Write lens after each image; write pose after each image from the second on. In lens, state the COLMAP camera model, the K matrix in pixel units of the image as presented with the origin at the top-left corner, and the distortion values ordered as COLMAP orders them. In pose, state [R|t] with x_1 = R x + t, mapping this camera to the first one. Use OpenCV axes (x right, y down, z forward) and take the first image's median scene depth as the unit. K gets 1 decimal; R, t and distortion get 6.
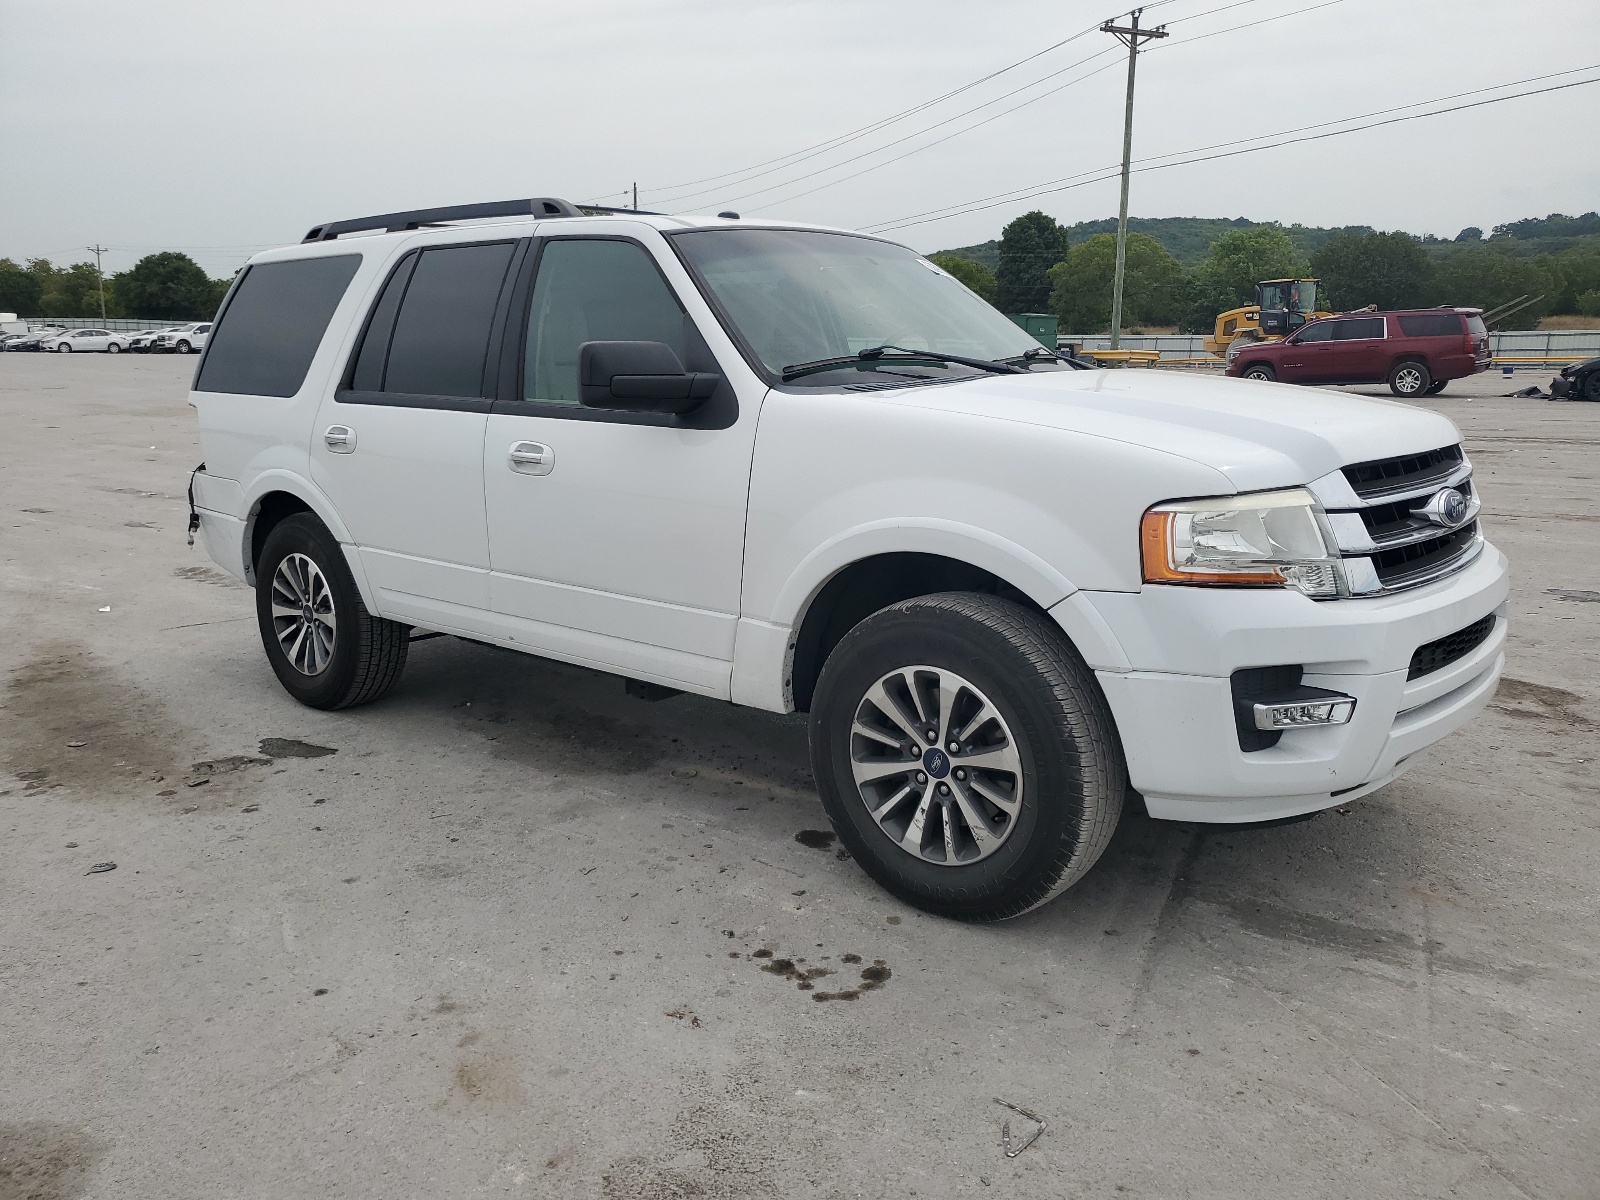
lens RADIAL K [[1299.4, 0, 787.6], [0, 1299.4, 604.3], [0, 0, 1]] dist [0.003970, 0.019613]
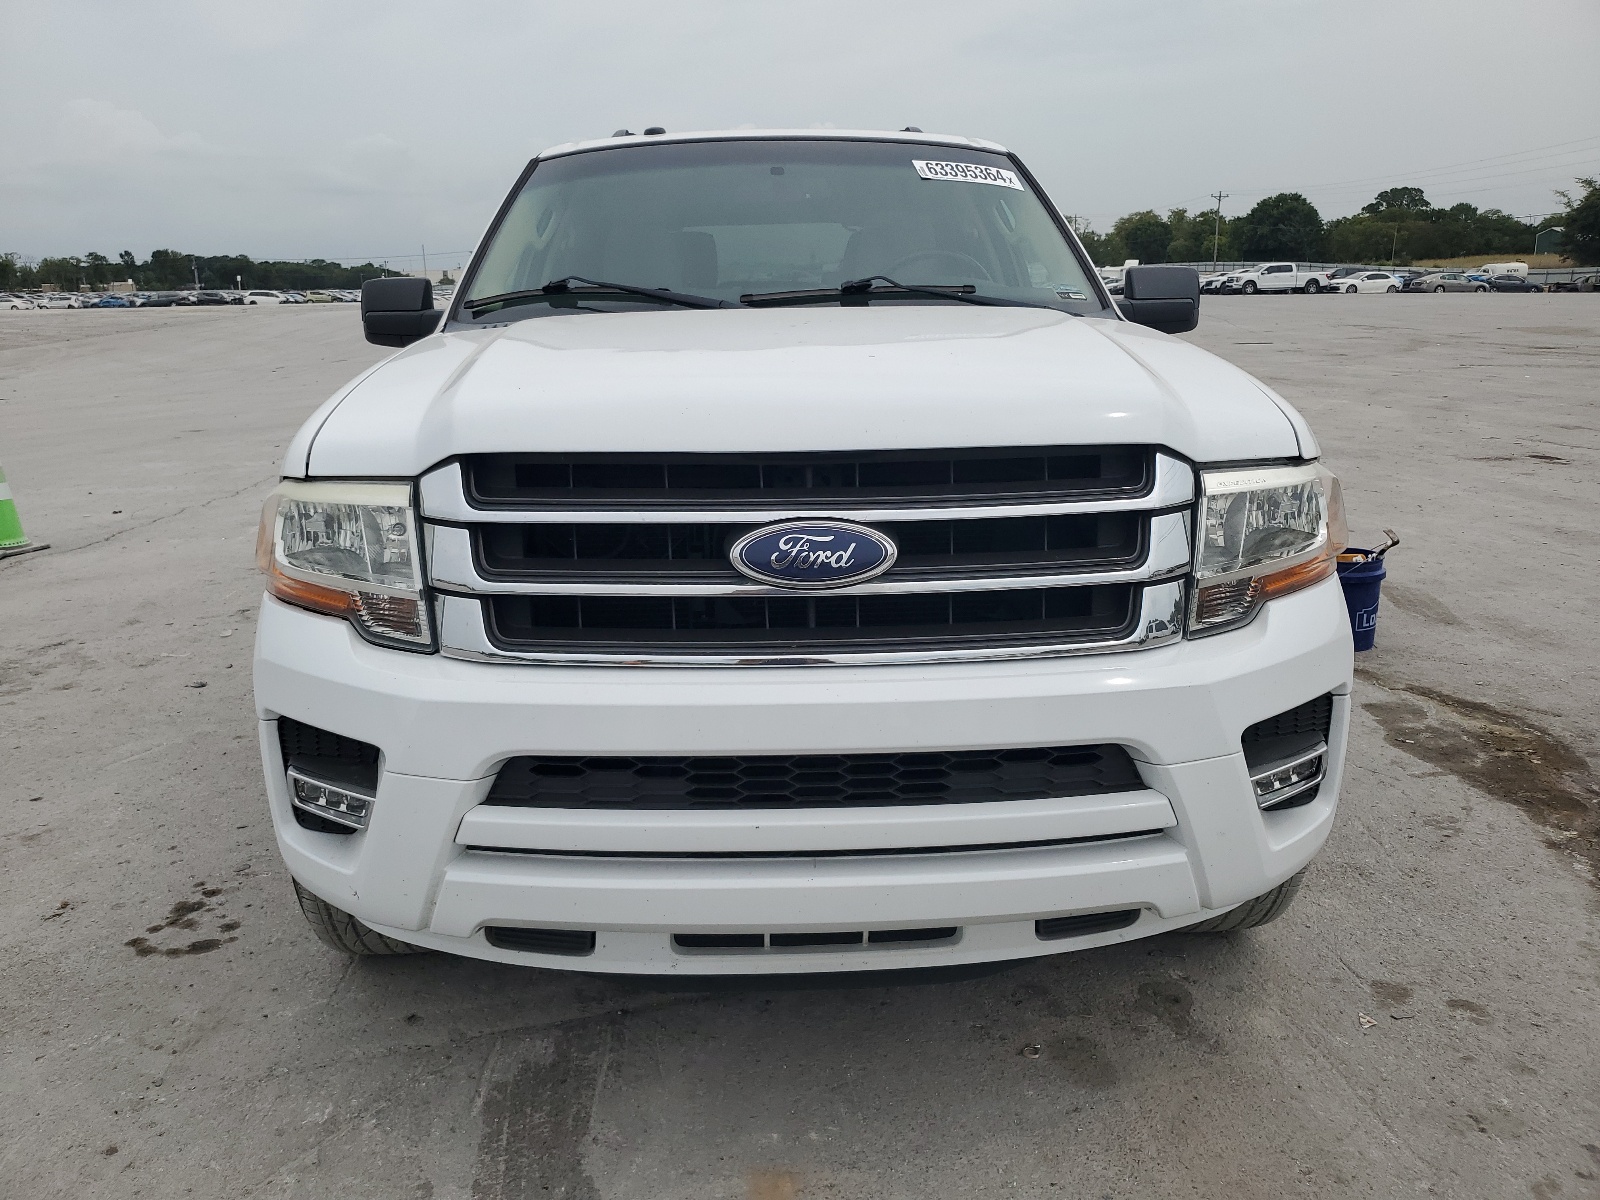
lens RADIAL K [[1299.4, 0, 810.8], [0, 1299.4, 606.8], [0, 0, 1]] dist [0.003970, 0.019613]
pose [[0.651180, 0.167665, -0.740171, 0.661929], [-0.133726, 0.985380, 0.105562, -0.078224], [0.747049, 0.030240, 0.664081, 0.447847]]
